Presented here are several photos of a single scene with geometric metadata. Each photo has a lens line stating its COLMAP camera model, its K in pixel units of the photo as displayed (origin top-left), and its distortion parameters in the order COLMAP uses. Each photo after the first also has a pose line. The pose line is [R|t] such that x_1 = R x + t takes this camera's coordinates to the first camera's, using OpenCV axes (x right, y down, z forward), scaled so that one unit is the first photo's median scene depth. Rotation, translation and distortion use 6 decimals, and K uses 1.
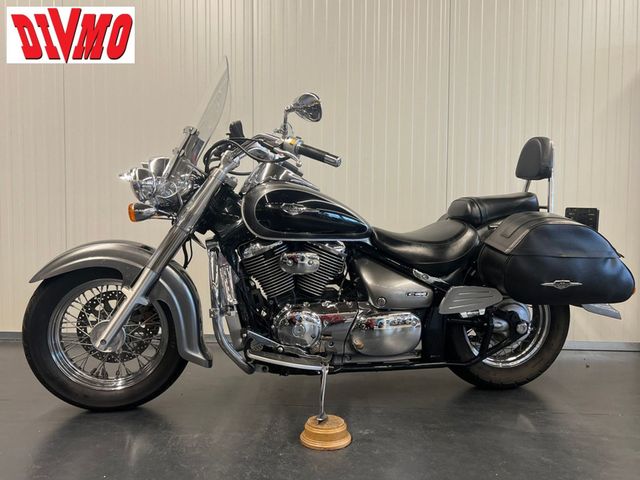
lens RADIAL K [[519.0, 0, 320.0], [0, 519.0, 240.0], [0, 0, 1]] dist [0.151630, -0.336051]
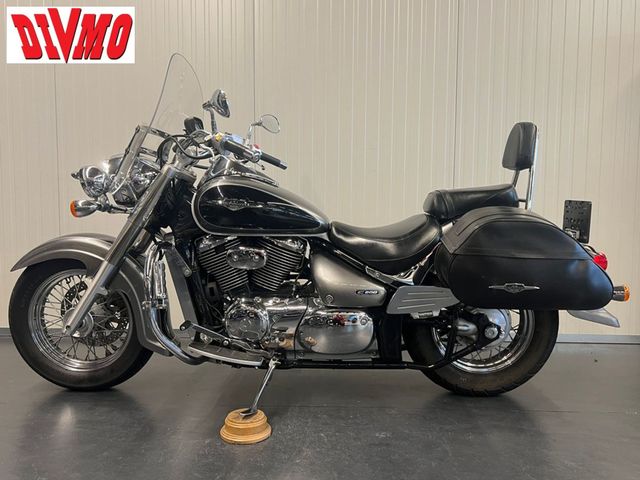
lens RADIAL K [[519.0, 0, 320.0], [0, 519.0, 240.0], [0, 0, 1]] dist [0.151630, -0.336051]
pose [[0.979033, 0.013093, -0.203280, 0.288039], [-0.007061, 0.999514, 0.030370, -0.021253], [0.203579, -0.028298, 0.978649, 0.043119]]
